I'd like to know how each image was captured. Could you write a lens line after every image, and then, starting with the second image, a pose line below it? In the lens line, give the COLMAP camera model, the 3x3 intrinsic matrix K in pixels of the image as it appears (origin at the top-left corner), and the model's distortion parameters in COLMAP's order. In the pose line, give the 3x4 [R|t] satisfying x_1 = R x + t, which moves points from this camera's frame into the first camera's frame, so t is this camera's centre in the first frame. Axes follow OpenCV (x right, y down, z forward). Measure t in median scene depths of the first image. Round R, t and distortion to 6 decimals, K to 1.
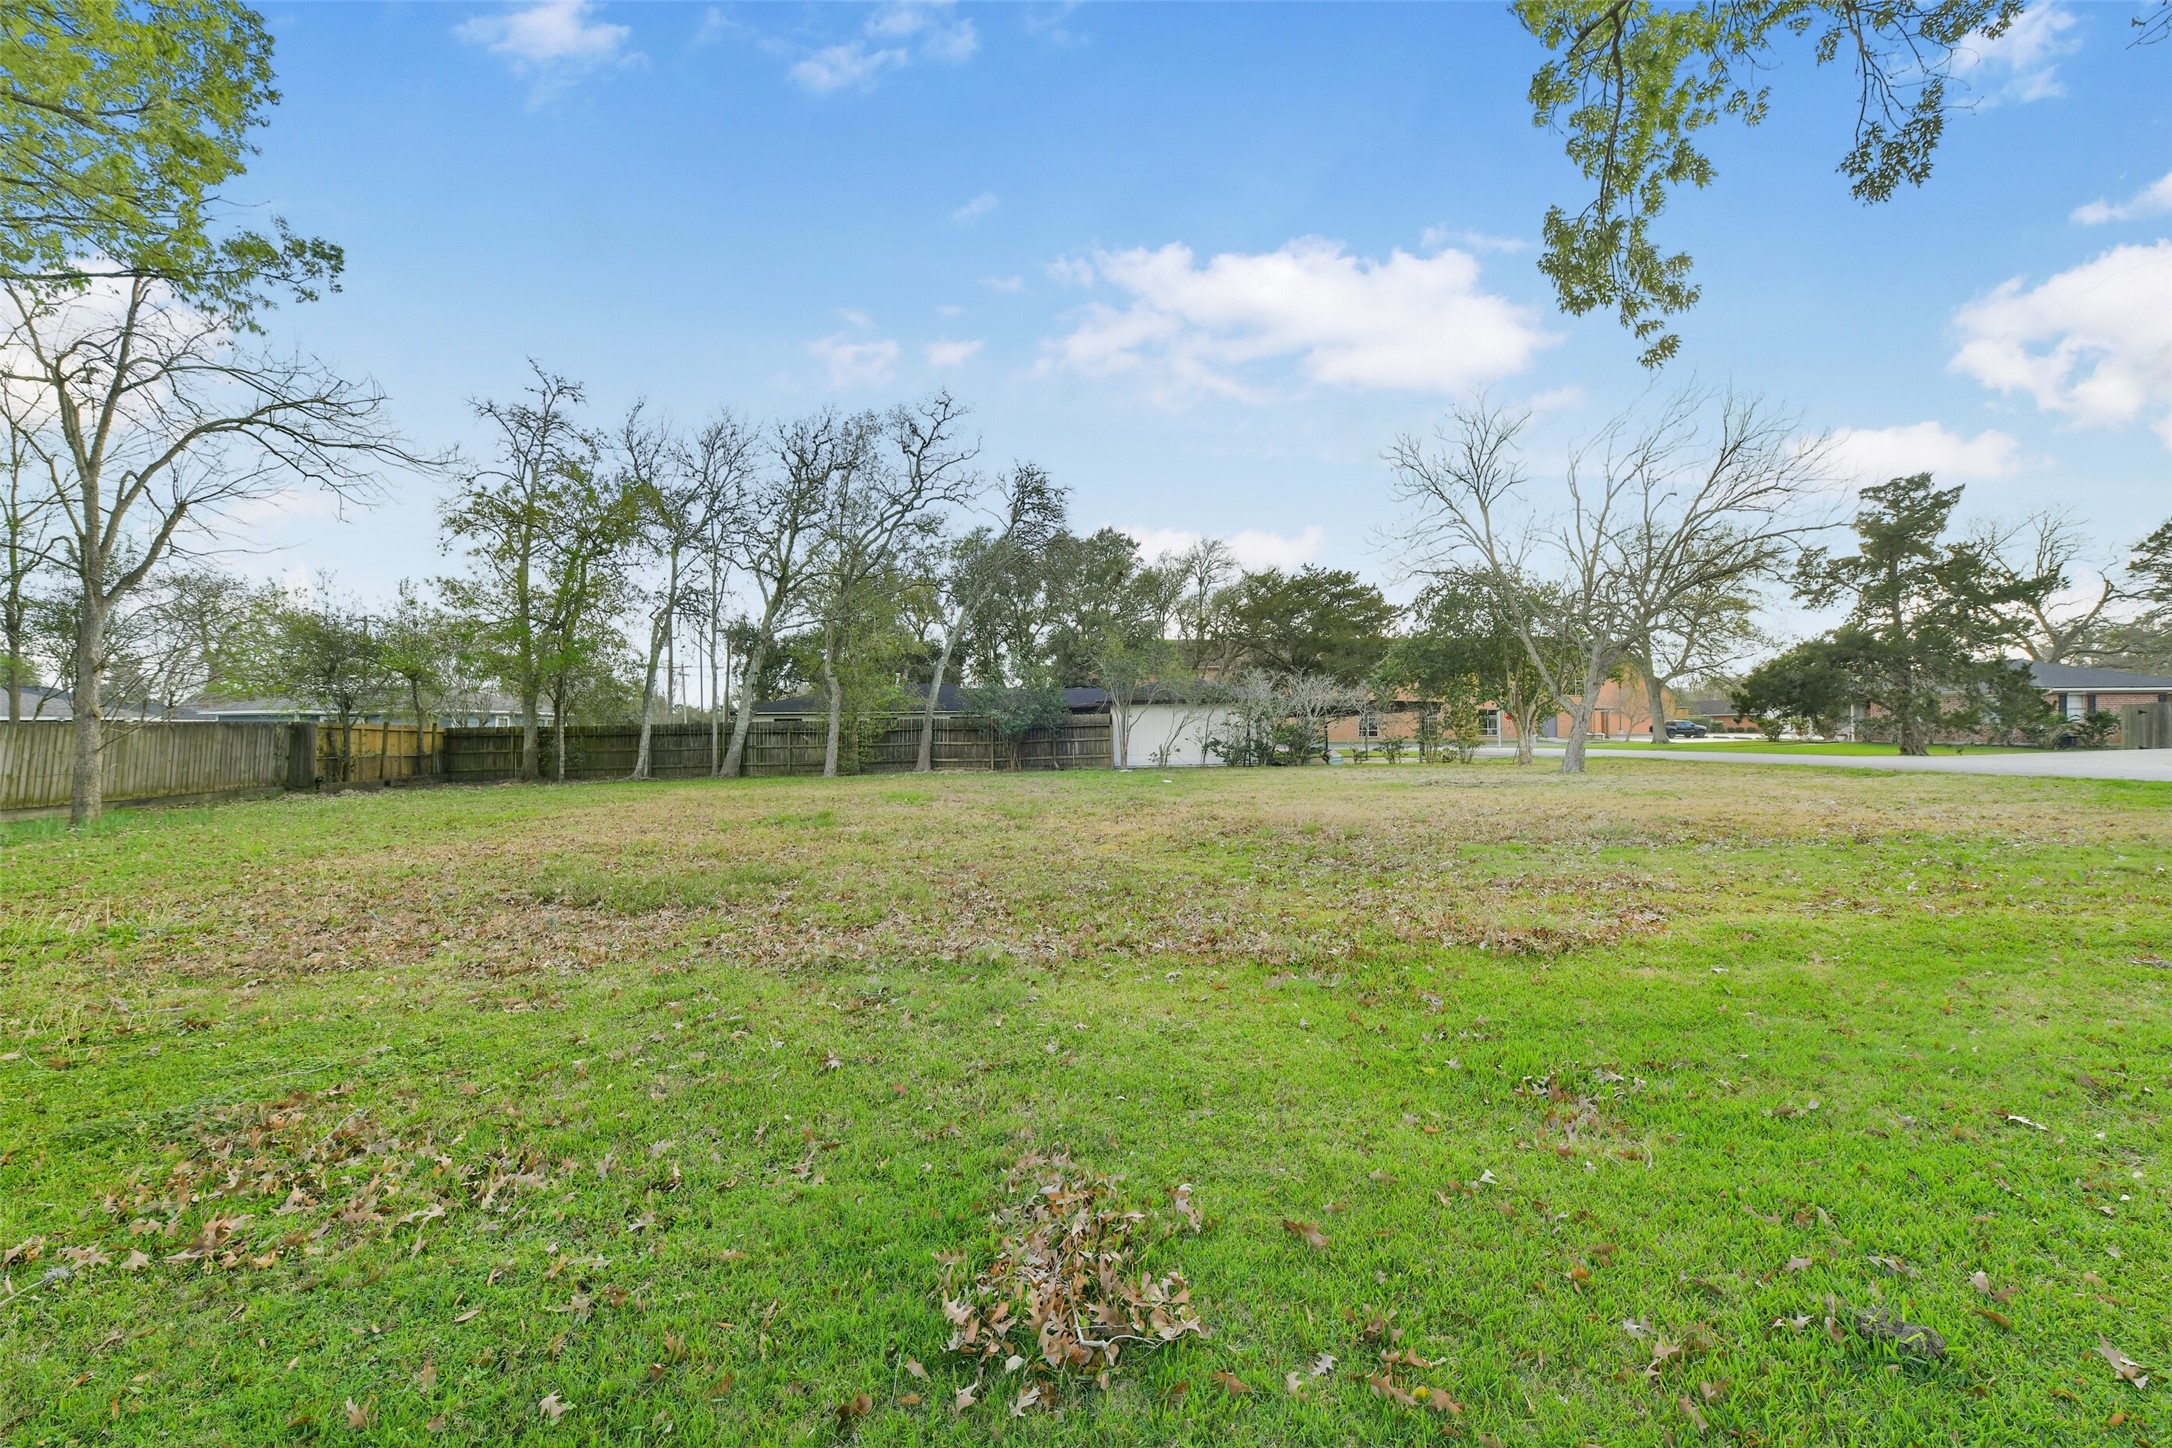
lens RADIAL K [[903.7, 0, 1086.0], [0, 903.7, 724.0], [0, 0, 1]] dist [0.013656, -0.000037]
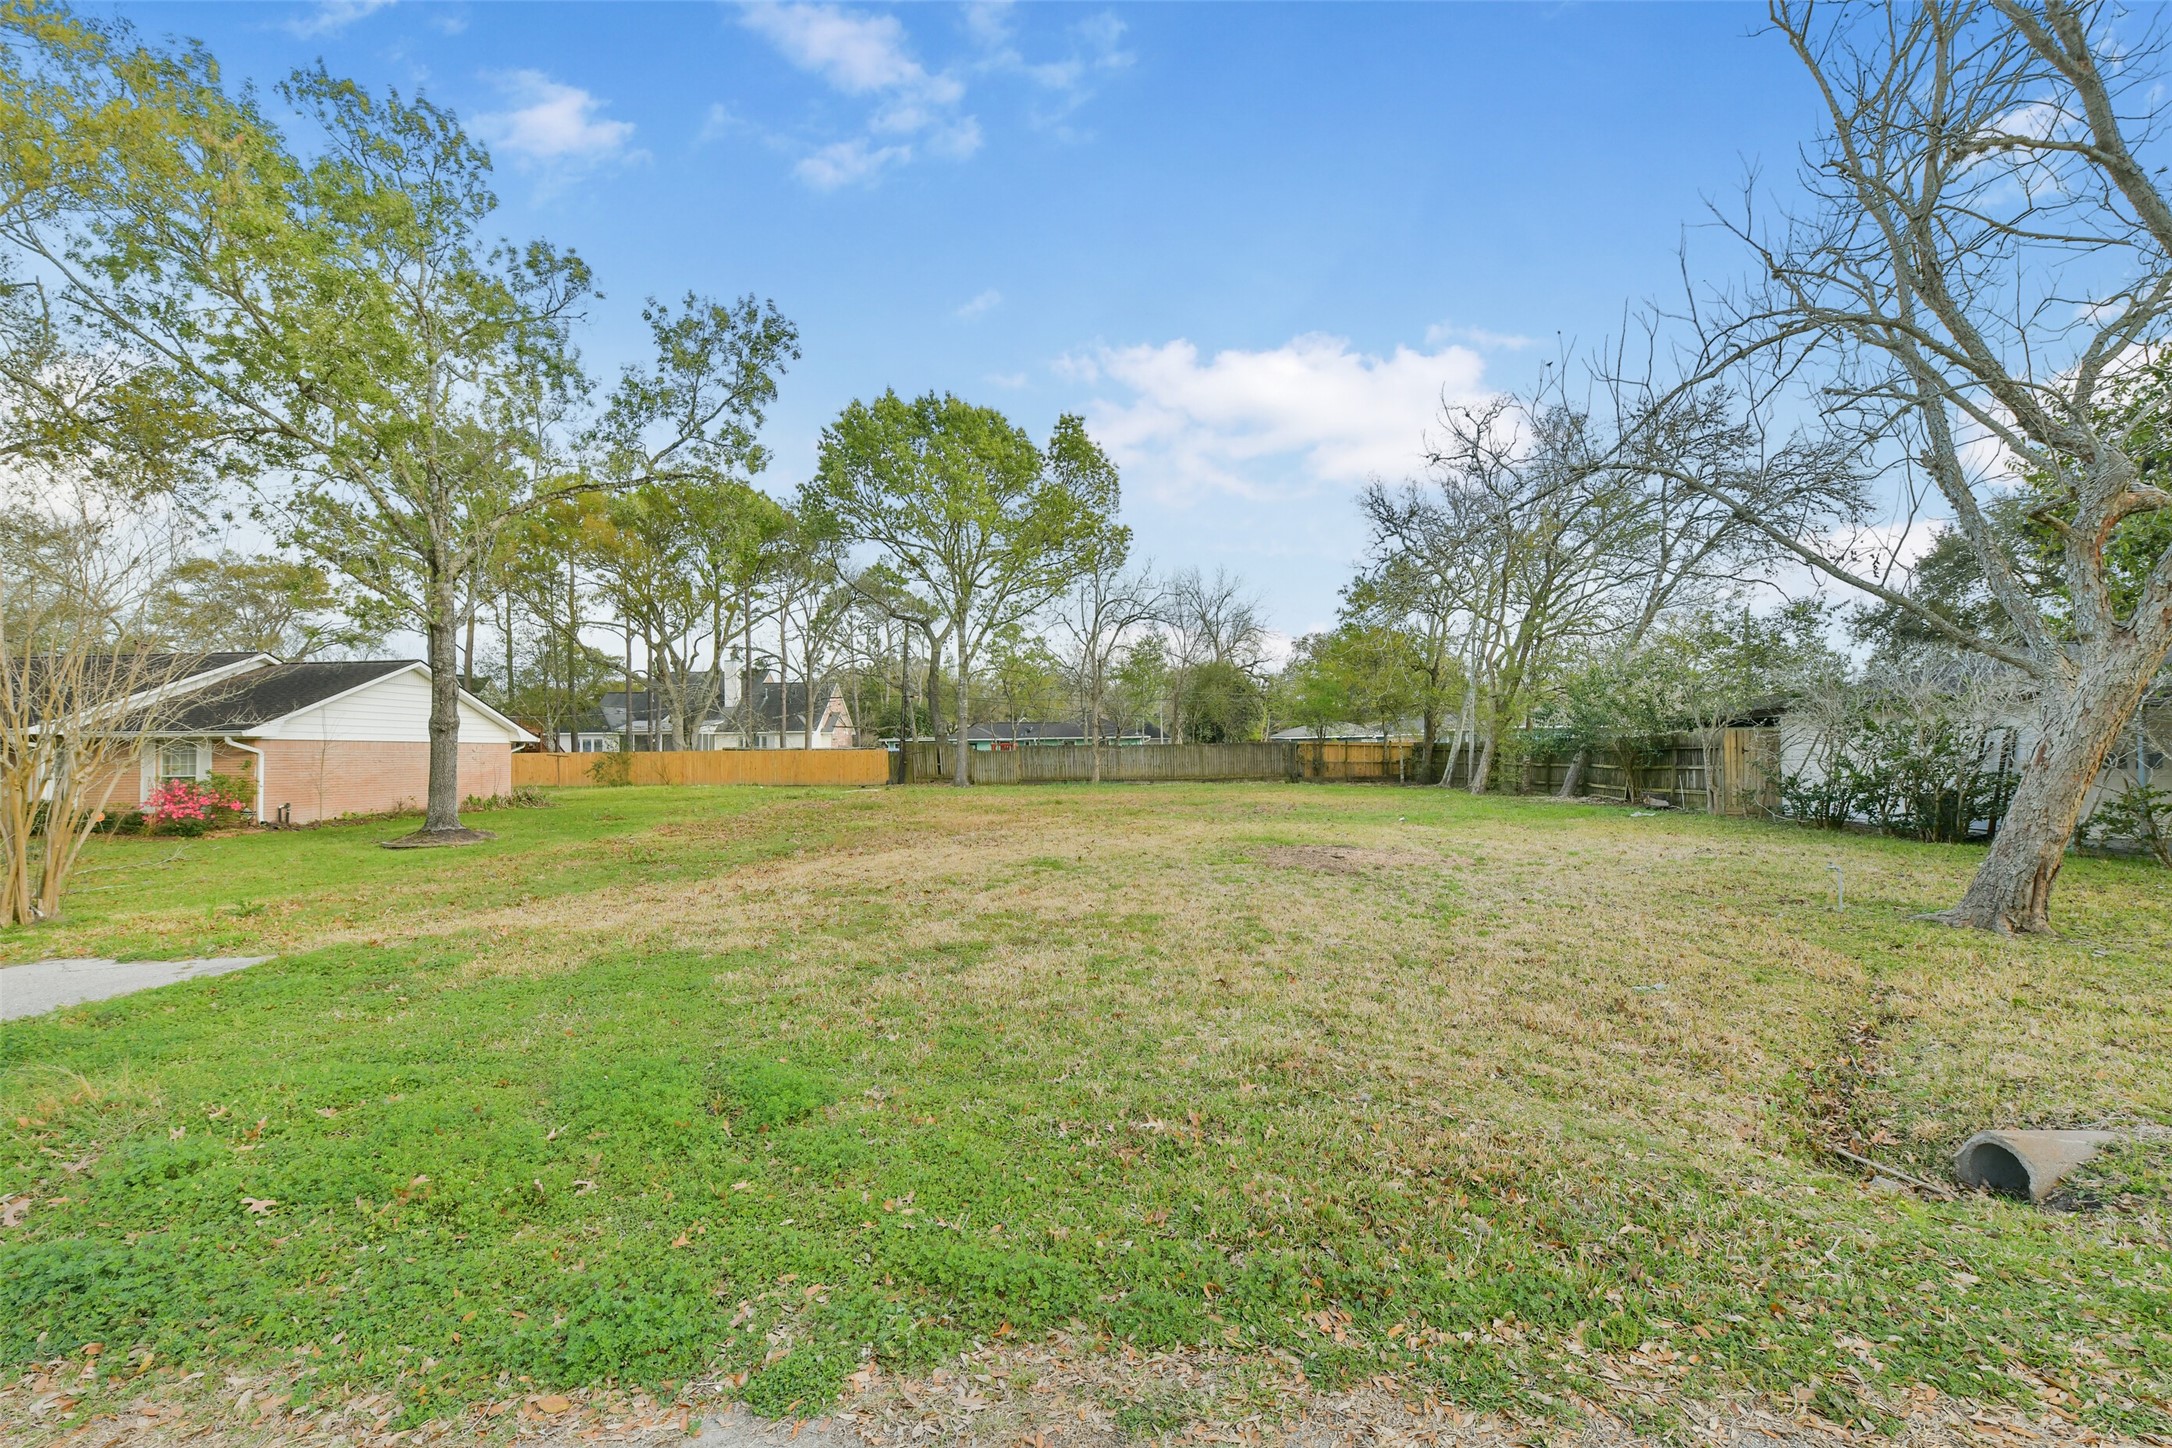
lens RADIAL K [[915.0, 0, 1081.2], [0, 915.0, 727.6], [0, 0, 1]] dist [0.000157, 0.000031]
pose [[-0.151183, -0.008881, -0.988466, 0.815851], [0.008689, 0.999909, -0.010312, -0.011722], [0.988468, -0.010148, -0.151092, 0.687971]]
